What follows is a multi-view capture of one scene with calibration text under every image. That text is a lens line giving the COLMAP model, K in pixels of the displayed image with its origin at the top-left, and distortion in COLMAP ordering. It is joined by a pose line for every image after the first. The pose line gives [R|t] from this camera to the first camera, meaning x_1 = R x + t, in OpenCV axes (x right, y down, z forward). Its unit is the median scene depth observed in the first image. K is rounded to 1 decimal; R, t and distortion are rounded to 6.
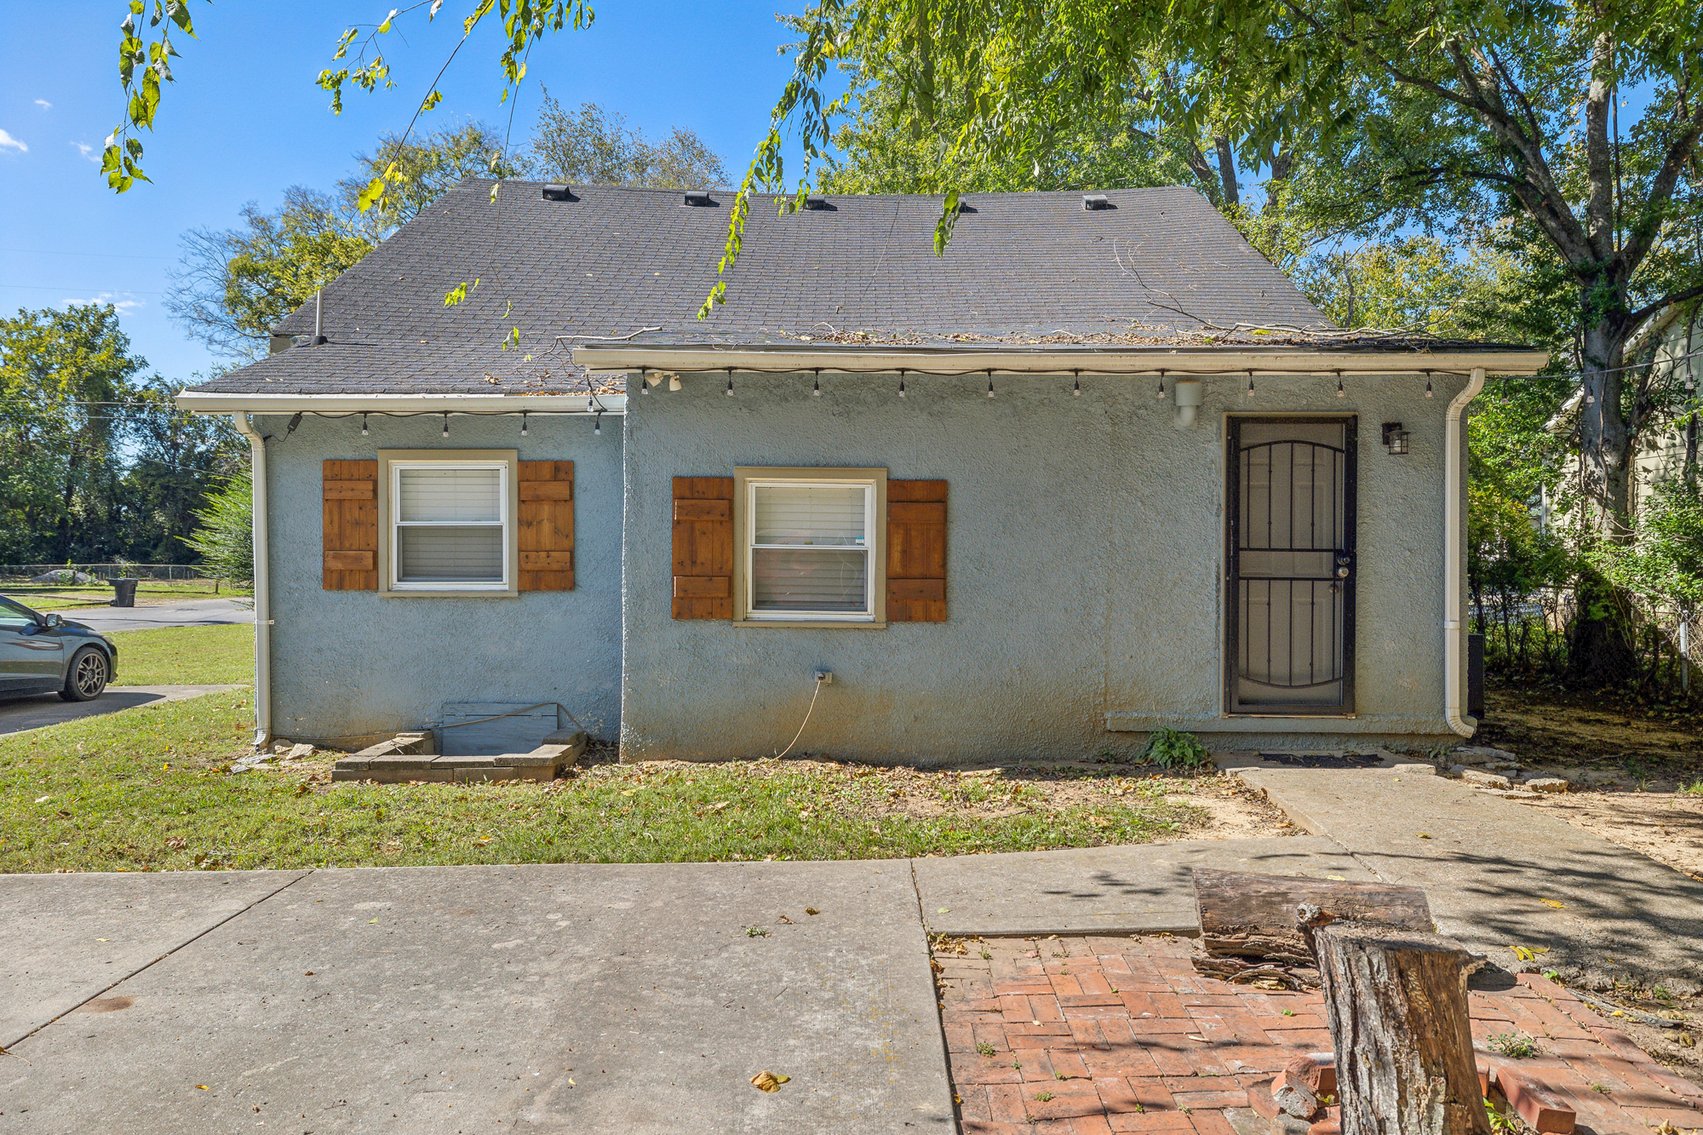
lens RADIAL K [[1101.5, 0, 851.5], [0, 1101.5, 567.5], [0, 0, 1]] dist [0.002446, 0.000587]
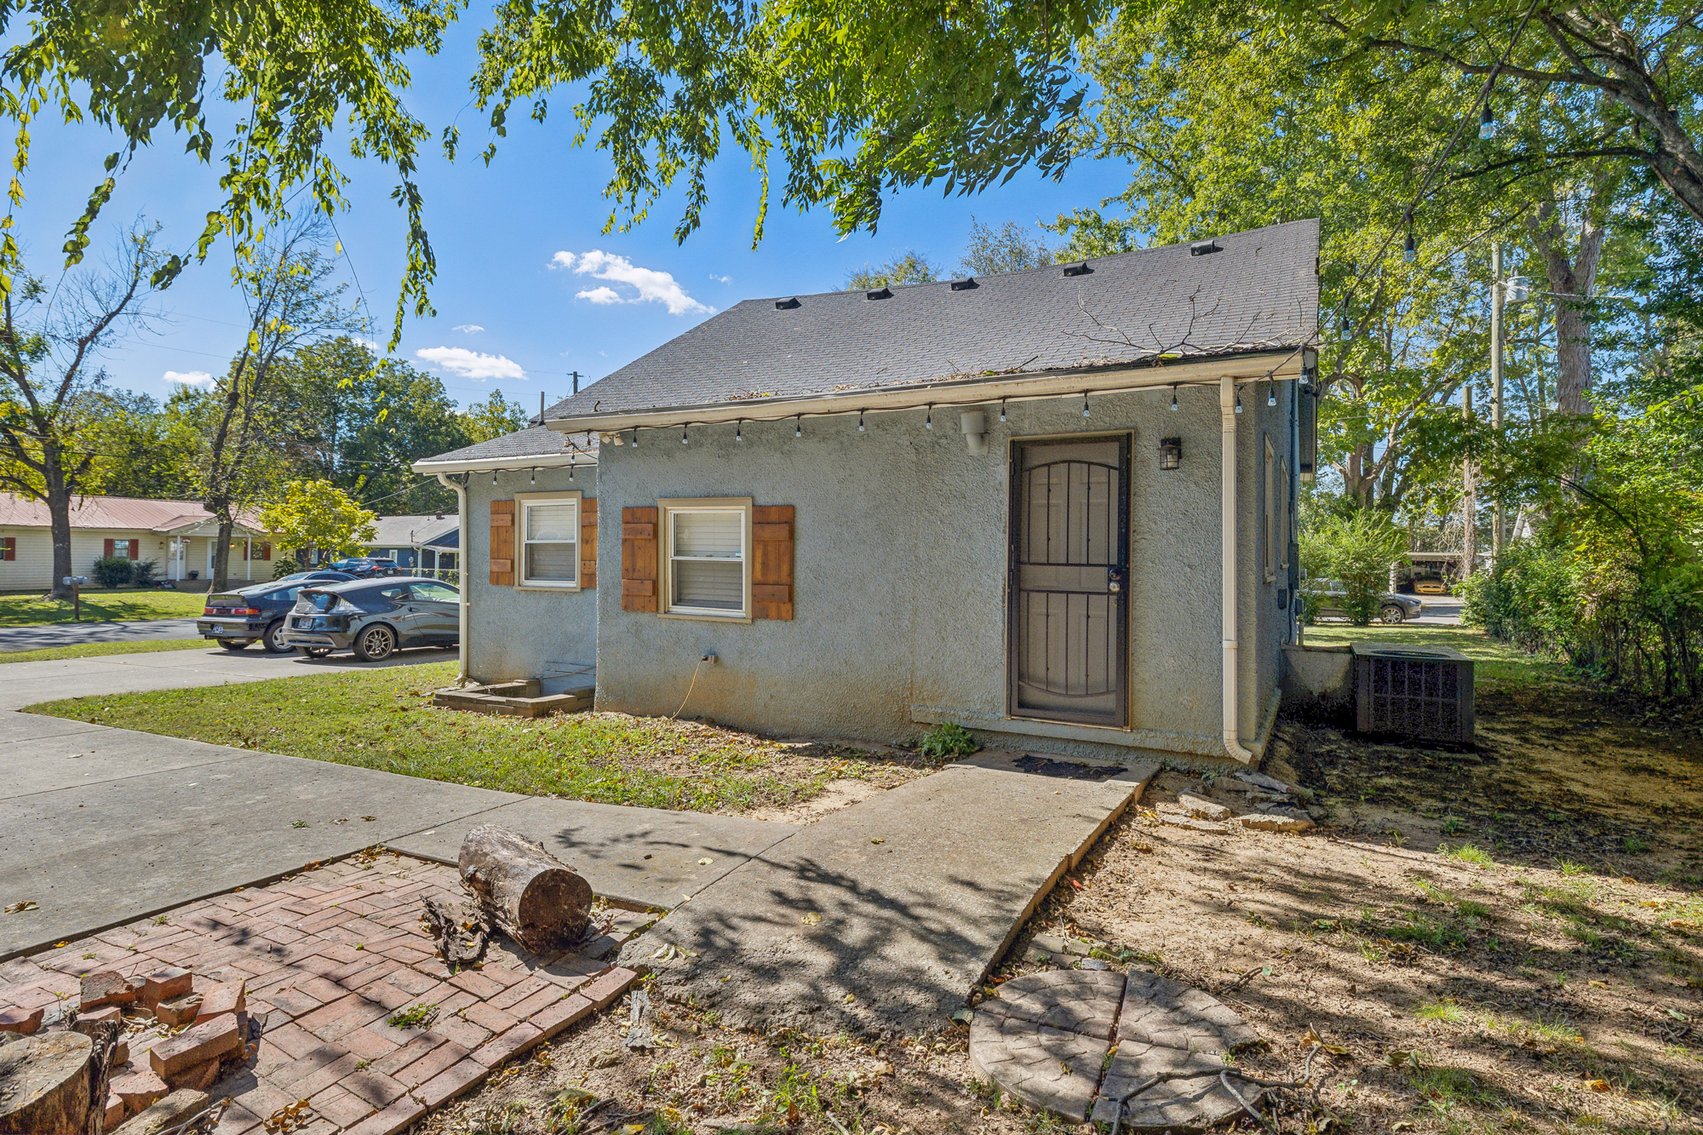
lens RADIAL K [[843.3, 0, 851.5], [0, 843.3, 567.5], [0, 0, 1]] dist [-0.006827, -0.000329]
pose [[0.890225, 0.011066, -0.455386, 0.574676], [-0.014993, 0.999875, -0.005012, -0.006125], [0.455273, 0.011289, 0.890280, 0.189749]]
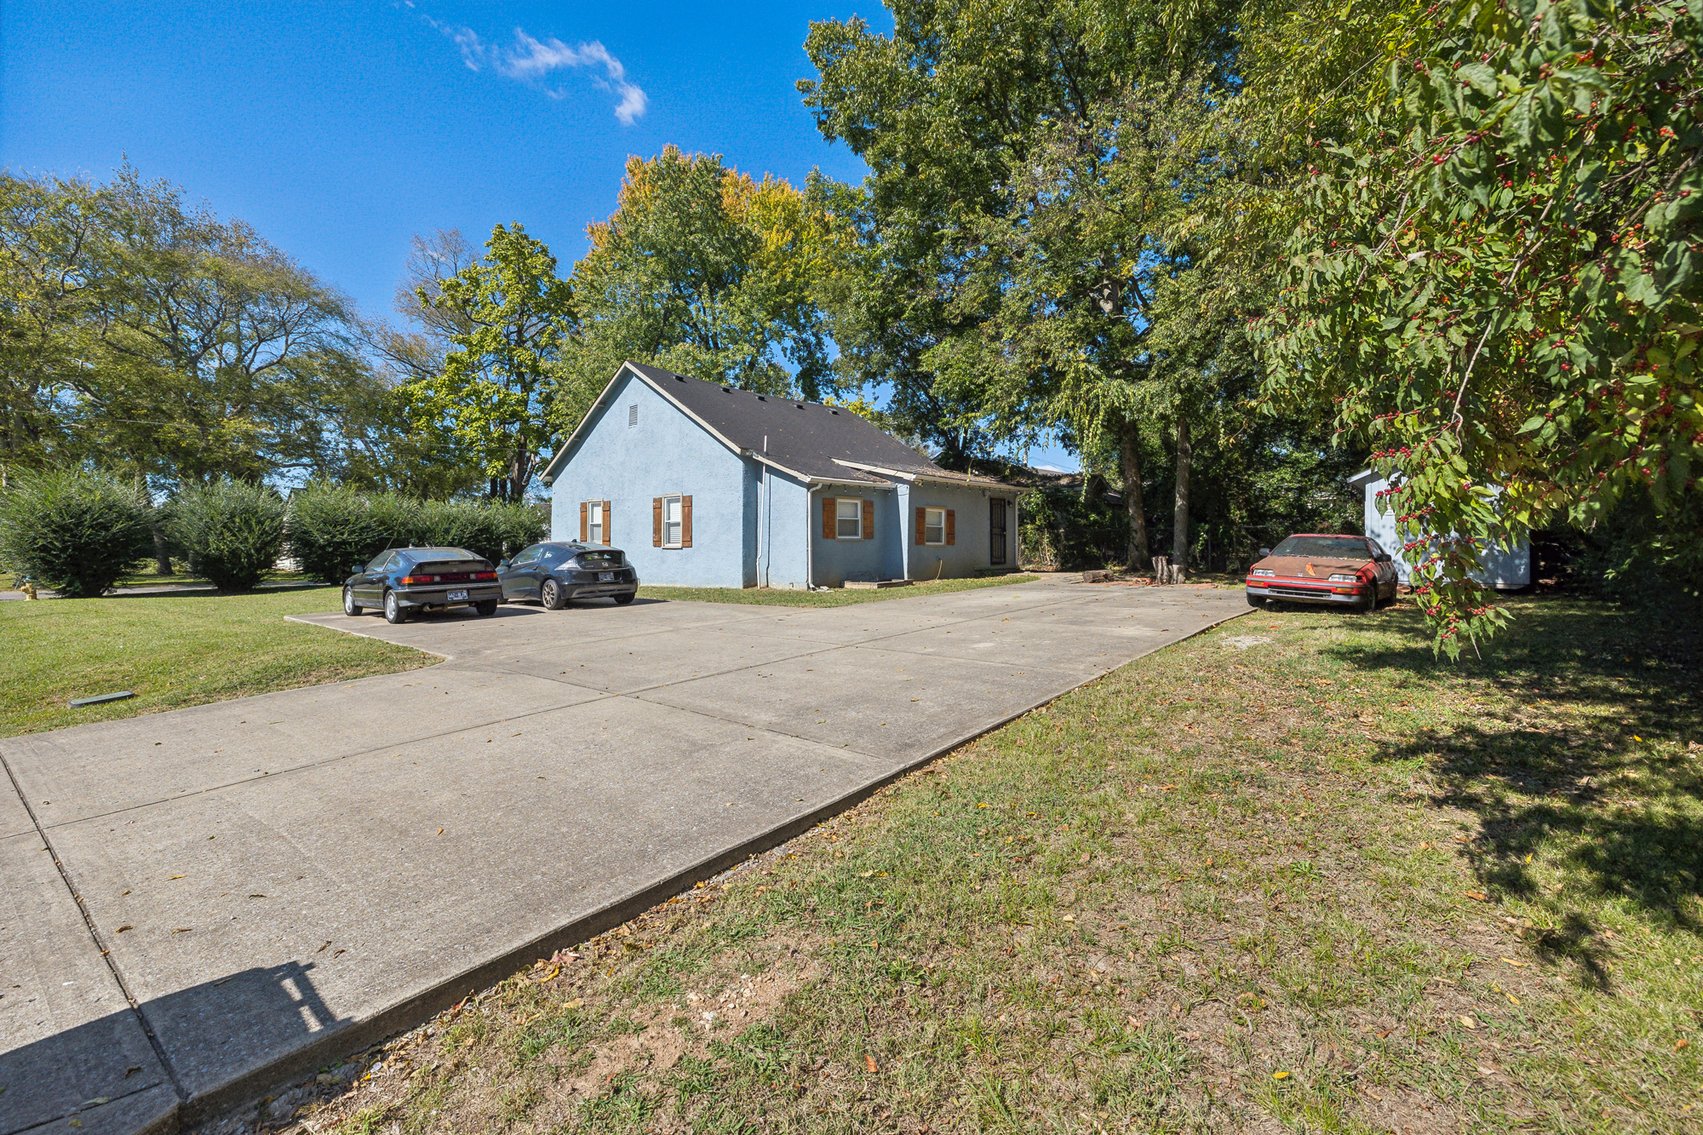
lens RADIAL K [[723.1, 0, 853.2], [0, 723.1, 529.3], [0, 0, 1]] dist [-0.001315, -0.000099]
pose [[0.658489, 0.009134, 0.752535, -2.211283], [0.024522, 0.999135, -0.033585, 0.073850], [-0.752190, 0.040569, 0.657696, -0.498174]]
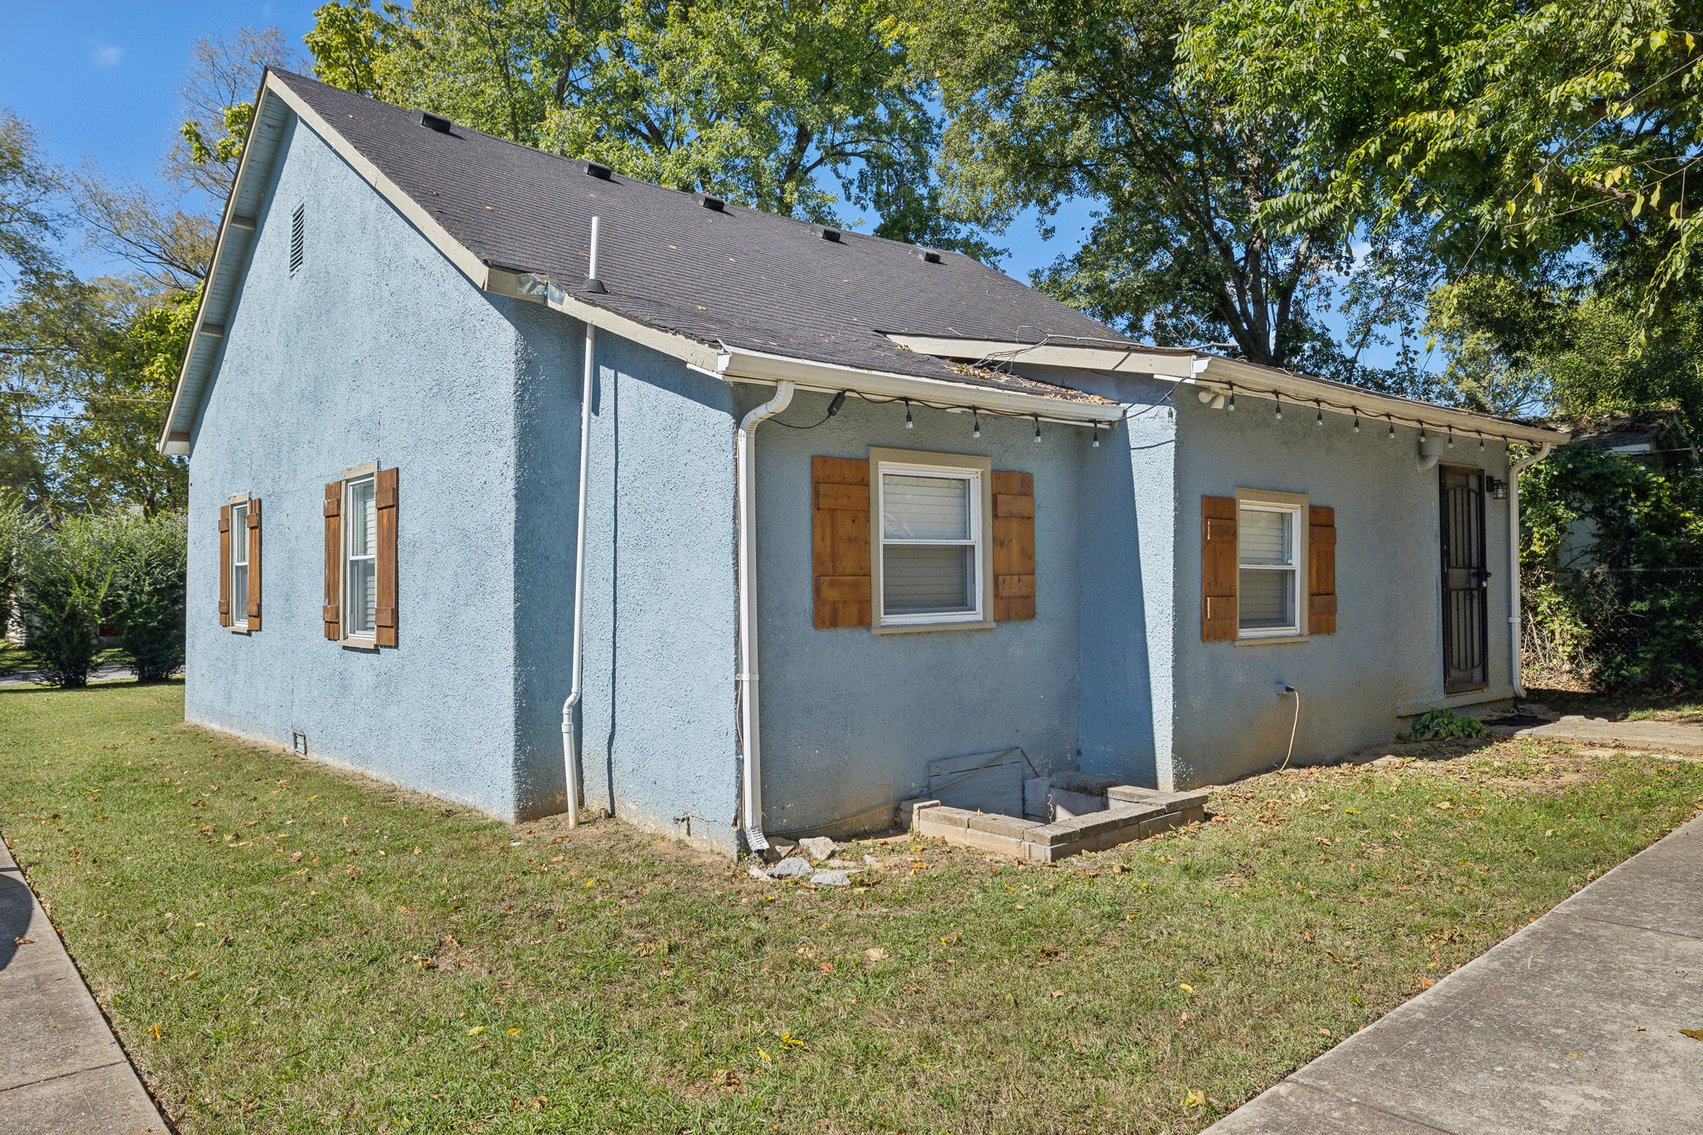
lens RADIAL K [[1101.5, 0, 851.5], [0, 1101.5, 567.5], [0, 0, 1]] dist [0.002446, 0.000587]
pose [[0.761708, -0.003634, 0.647910, -1.040459], [0.029689, 0.999130, -0.029300, 0.001770], [-0.647240, 0.041554, 0.761153, 0.454880]]
